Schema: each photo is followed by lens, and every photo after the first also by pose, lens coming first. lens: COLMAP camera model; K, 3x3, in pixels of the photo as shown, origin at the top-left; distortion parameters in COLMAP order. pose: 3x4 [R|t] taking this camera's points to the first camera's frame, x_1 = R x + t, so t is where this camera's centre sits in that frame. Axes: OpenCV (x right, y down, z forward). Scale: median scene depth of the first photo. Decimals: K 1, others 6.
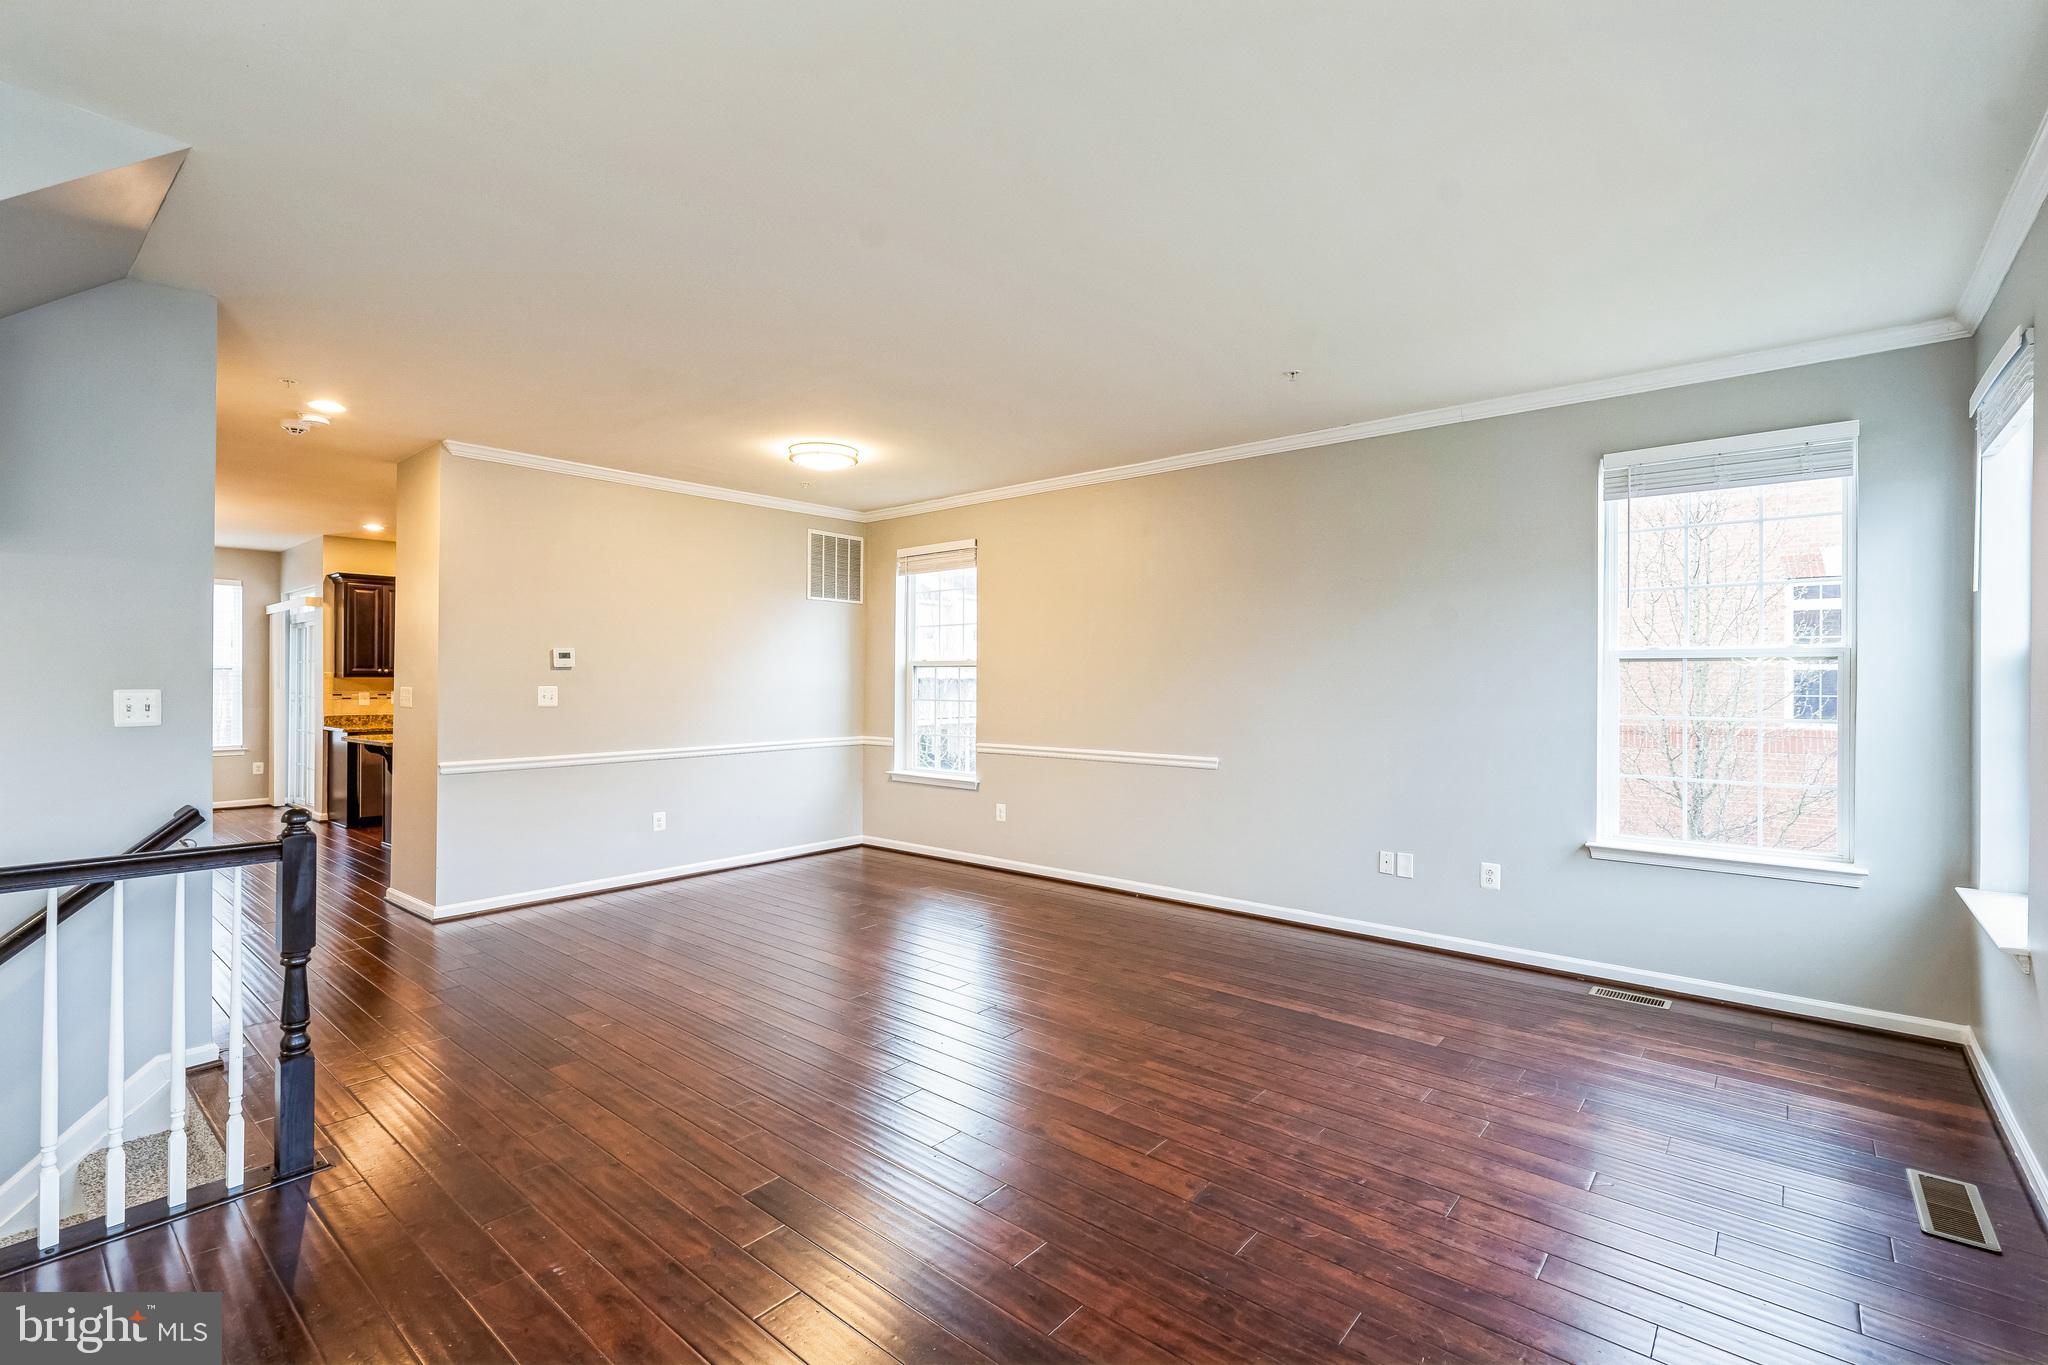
lens RADIAL K [[916.6, 0, 1014.0], [0, 916.6, 684.0], [0, 0, 1]] dist [-0.000317, -0.000633]
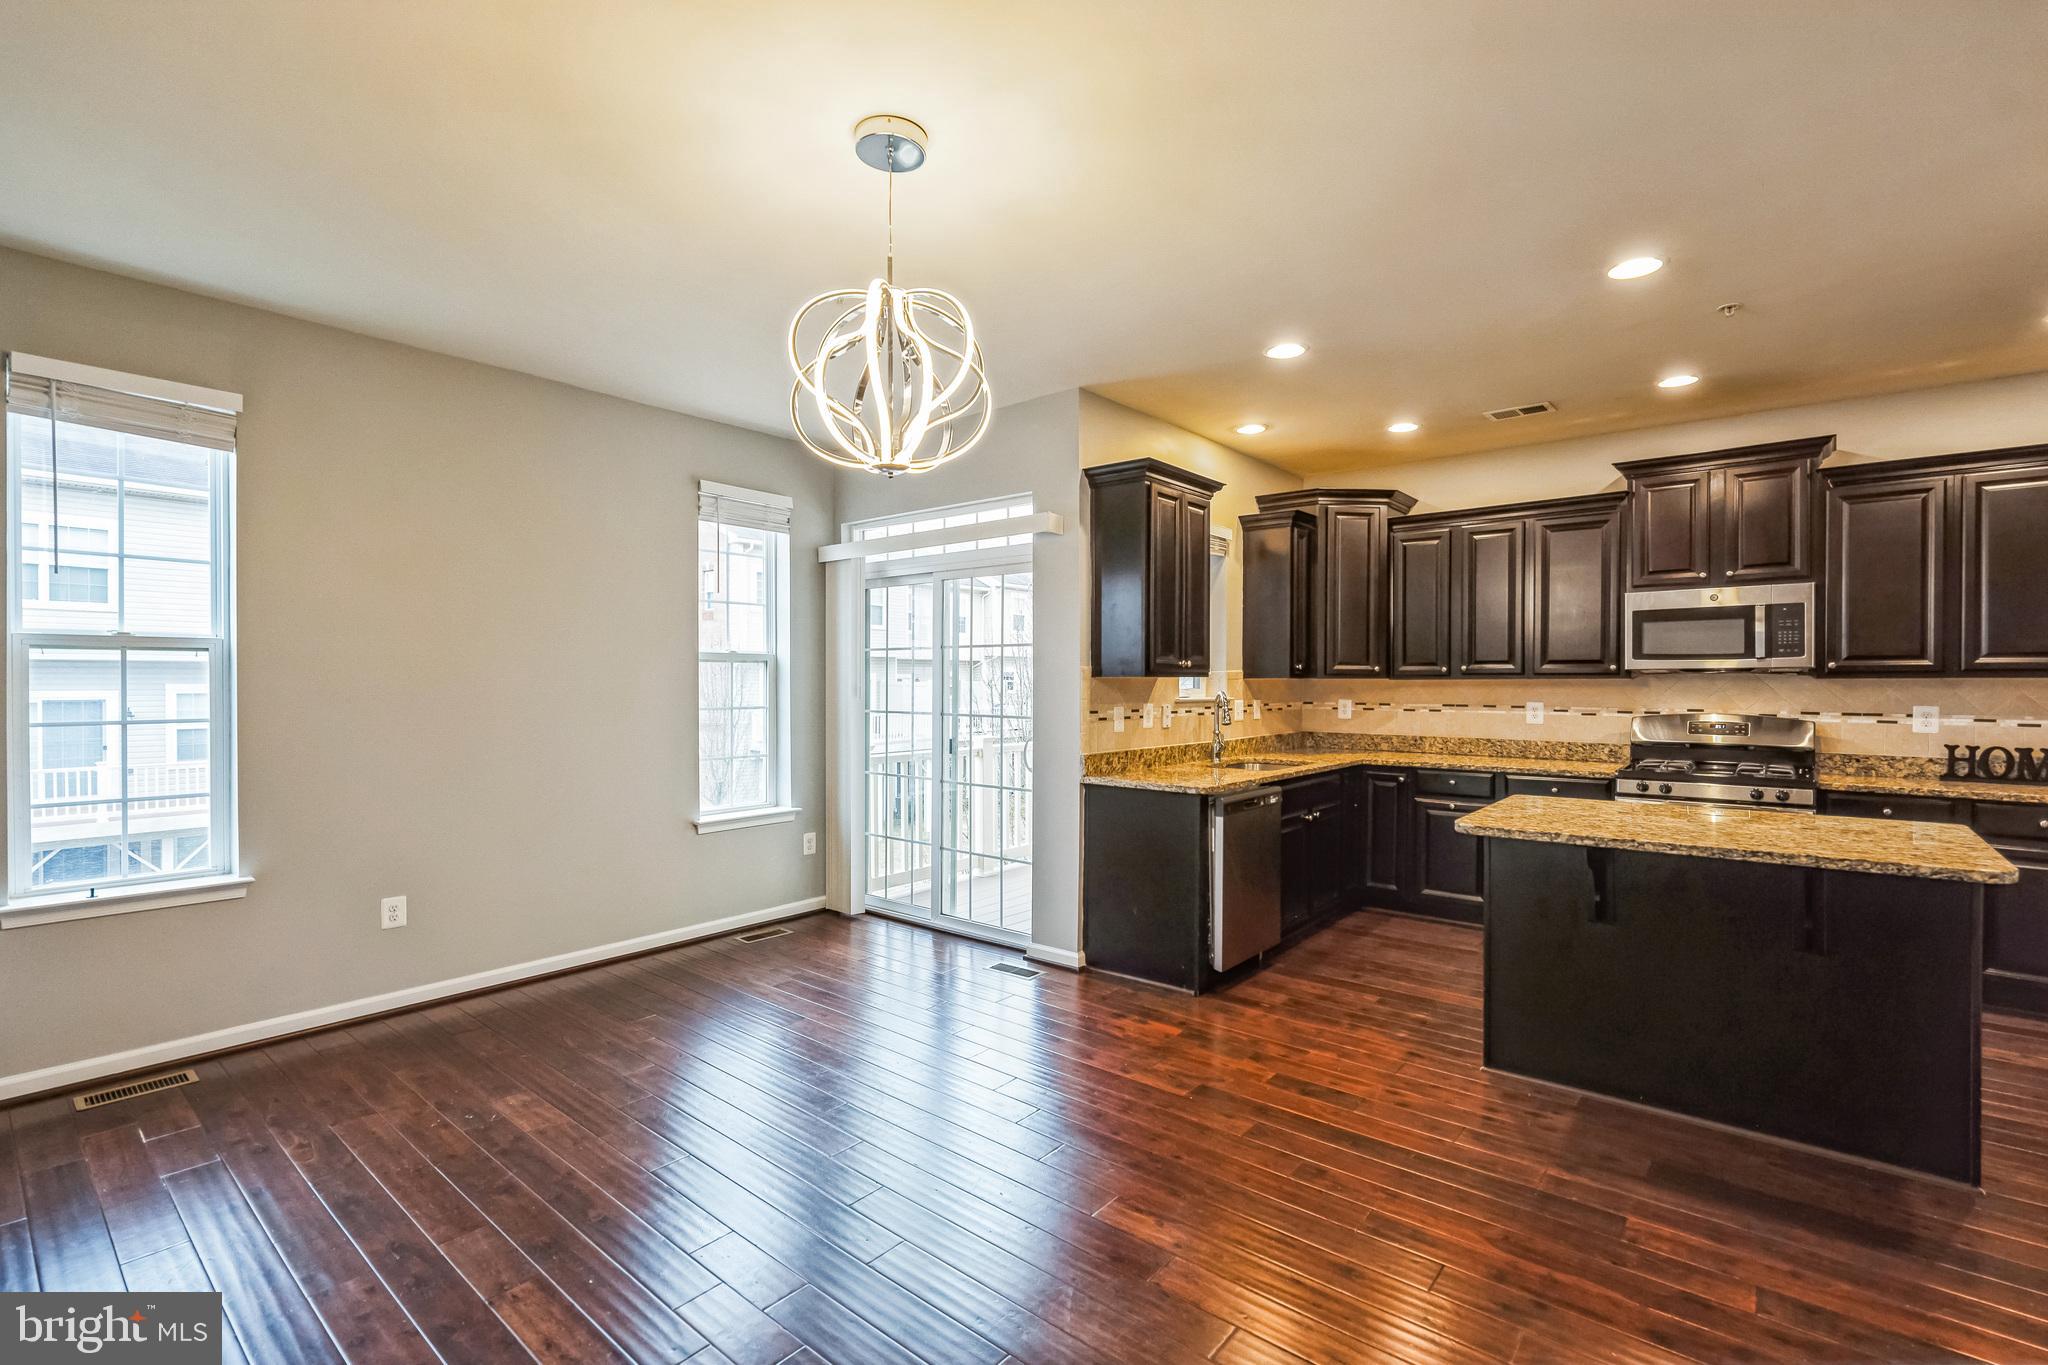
lens RADIAL K [[916.6, 0, 1016.0], [0, 916.6, 691.3], [0, 0, 1]] dist [-0.000317, -0.000633]
pose [[0.999994, -0.001926, 0.002945, -0.710974], [0.001903, 0.999968, 0.007759, -0.003157], [-0.002960, -0.007753, 0.999966, 0.456530]]
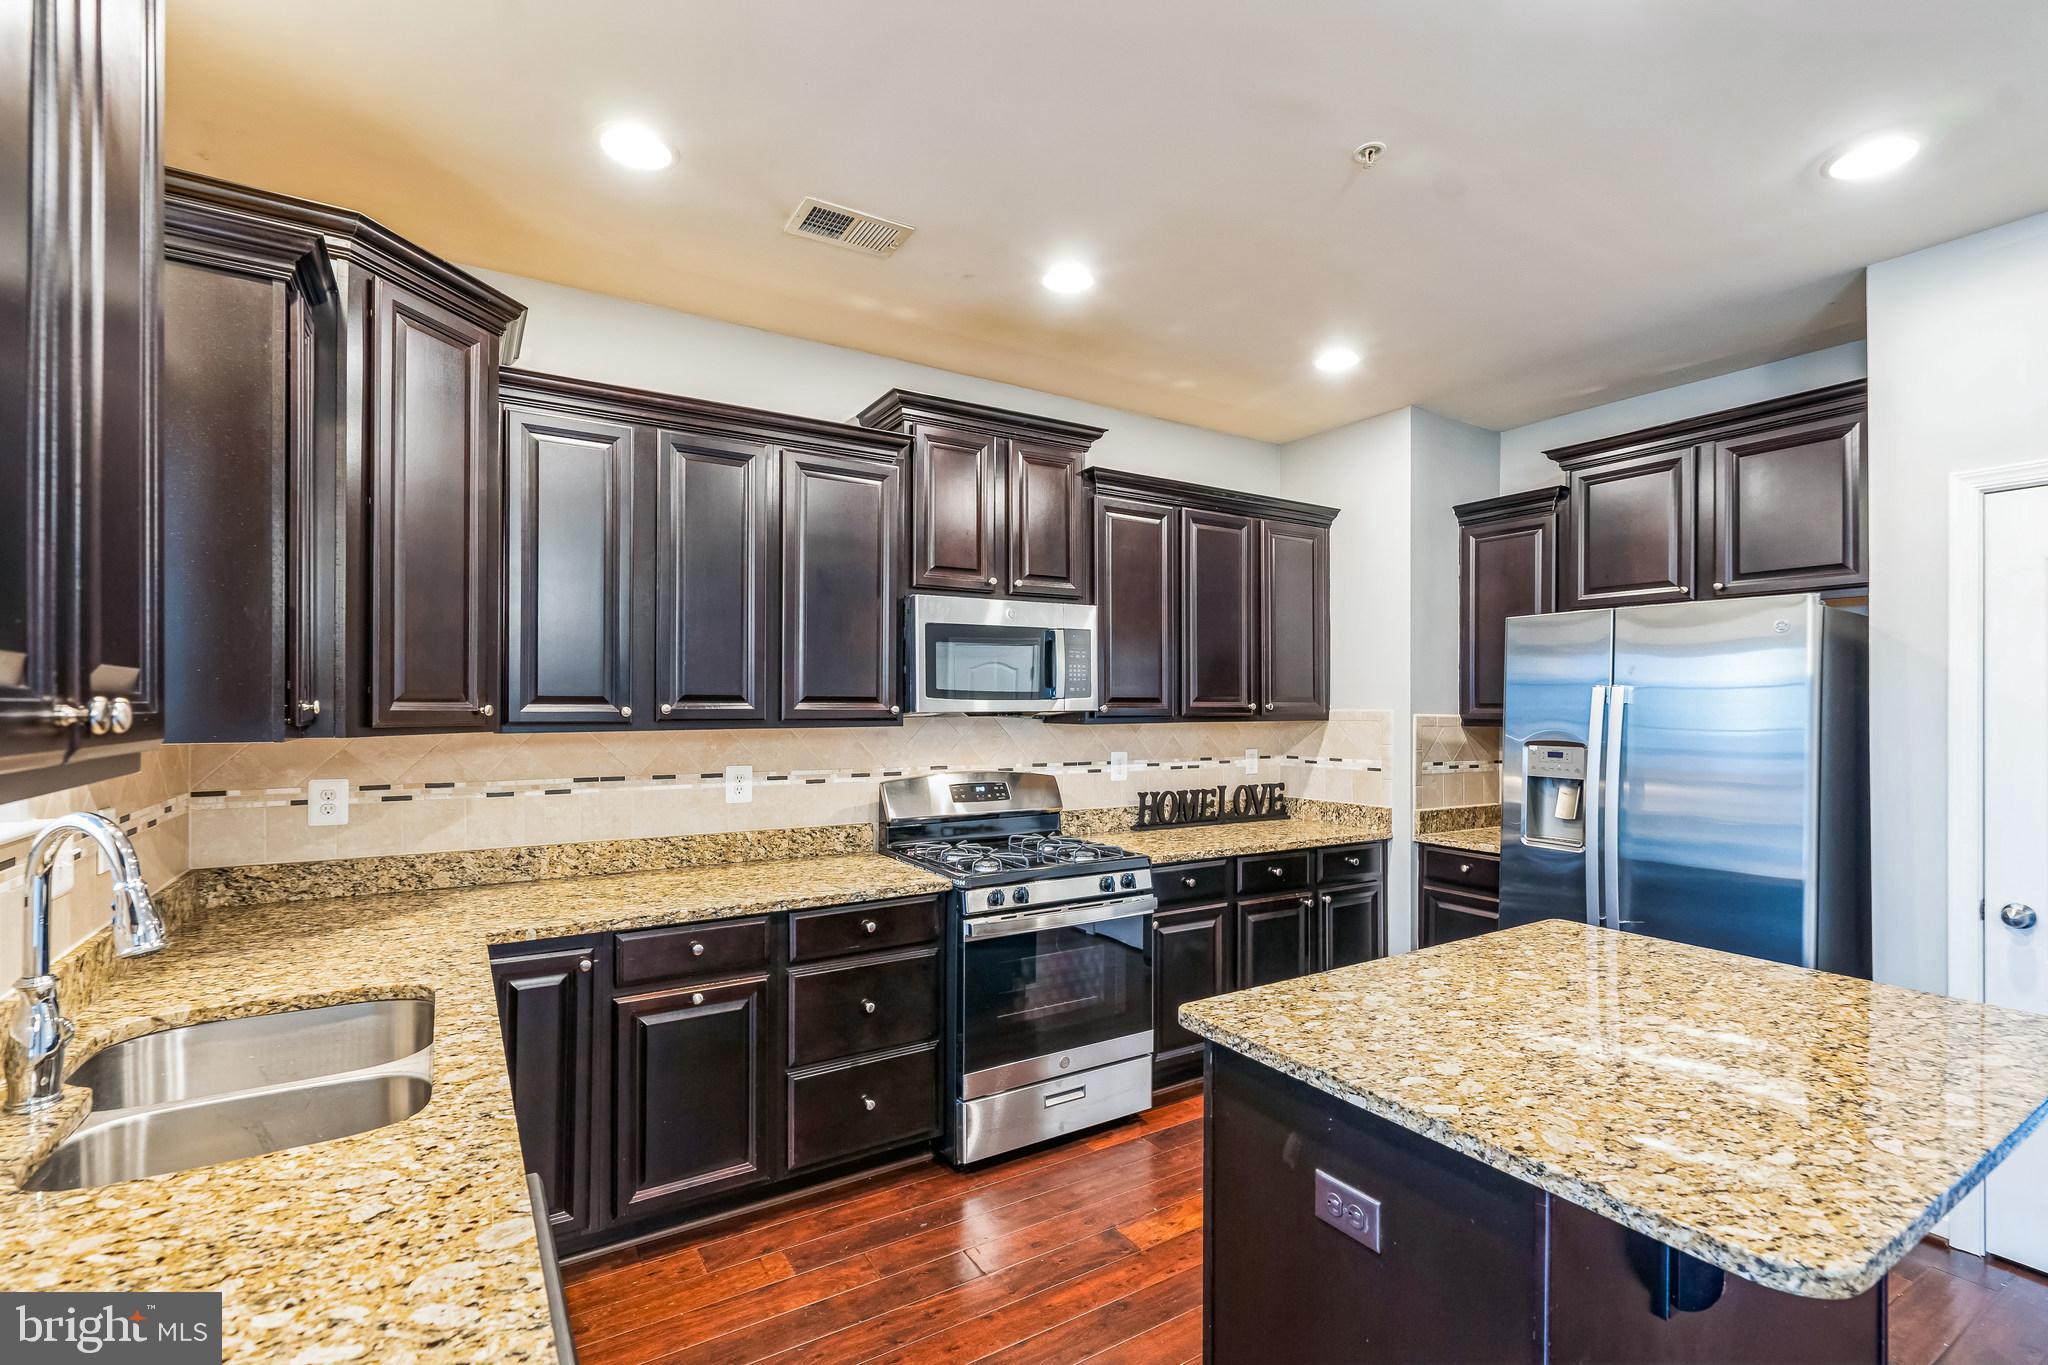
lens RADIAL K [[916.6, 0, 1022.2], [0, 916.6, 707.6], [0, 0, 1]] dist [-0.000317, -0.000633]
pose [[0.296494, -0.006194, 0.955015, -0.674876], [0.002606, 0.999980, 0.005676, -0.014070], [-0.955031, 0.000806, 0.296505, 0.817919]]
